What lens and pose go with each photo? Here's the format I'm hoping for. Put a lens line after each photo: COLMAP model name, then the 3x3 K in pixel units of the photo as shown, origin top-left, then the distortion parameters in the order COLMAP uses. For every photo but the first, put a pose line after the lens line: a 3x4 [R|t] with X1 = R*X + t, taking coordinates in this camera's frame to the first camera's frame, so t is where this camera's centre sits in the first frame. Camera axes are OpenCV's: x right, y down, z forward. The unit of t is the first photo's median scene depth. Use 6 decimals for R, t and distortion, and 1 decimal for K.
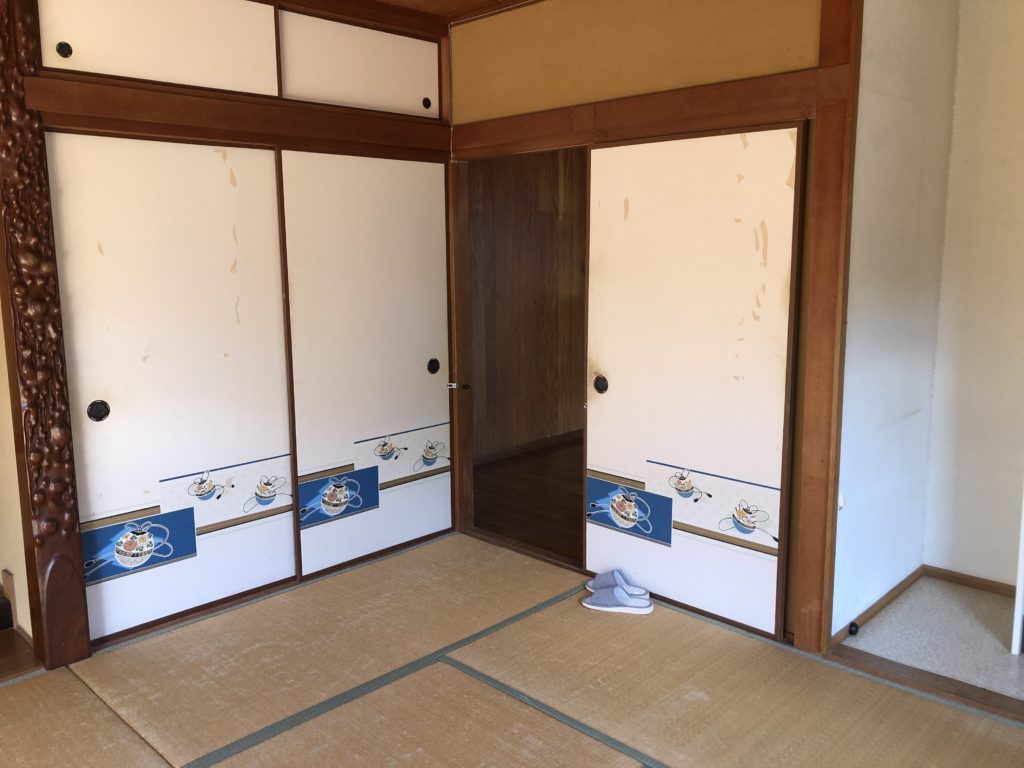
lens RADIAL K [[843.8, 0, 512.0], [0, 843.8, 384.0], [0, 0, 1]] dist [-0.000202, -0.005440]
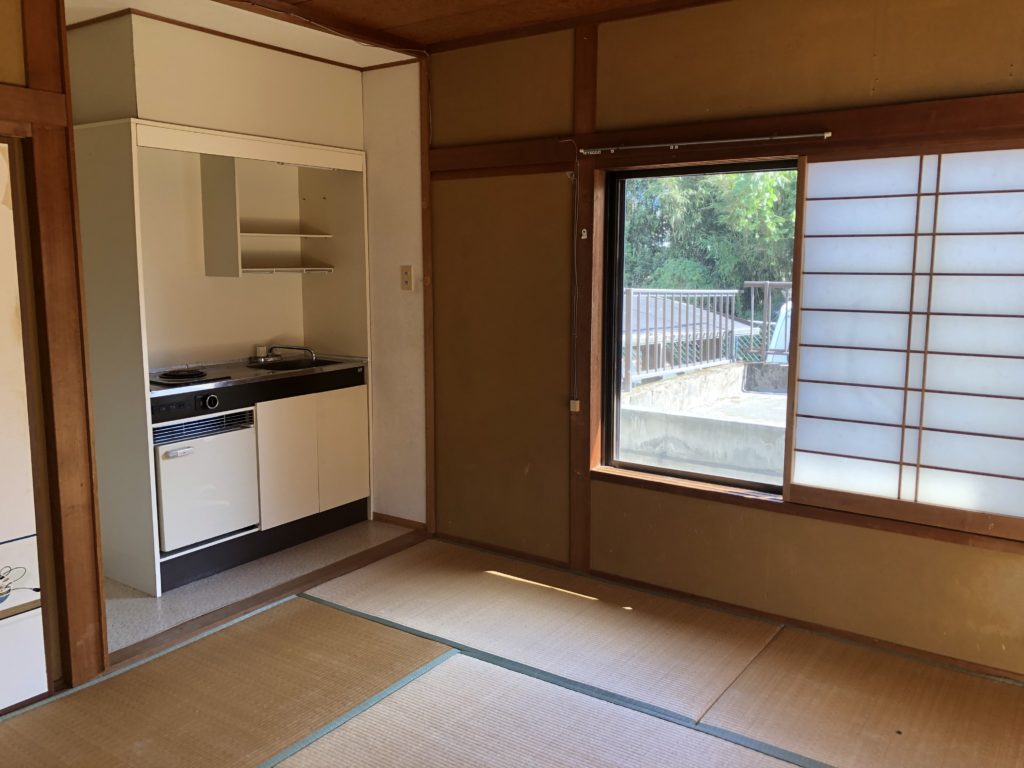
lens RADIAL K [[843.8, 0, 512.0], [0, 843.8, 384.0], [0, 0, 1]] dist [-0.000202, -0.005440]
pose [[-0.159007, -0.129373, 0.978764, -0.295511], [0.156452, 0.975548, 0.154365, -0.044081], [-0.974802, 0.177675, -0.134879, 0.269380]]
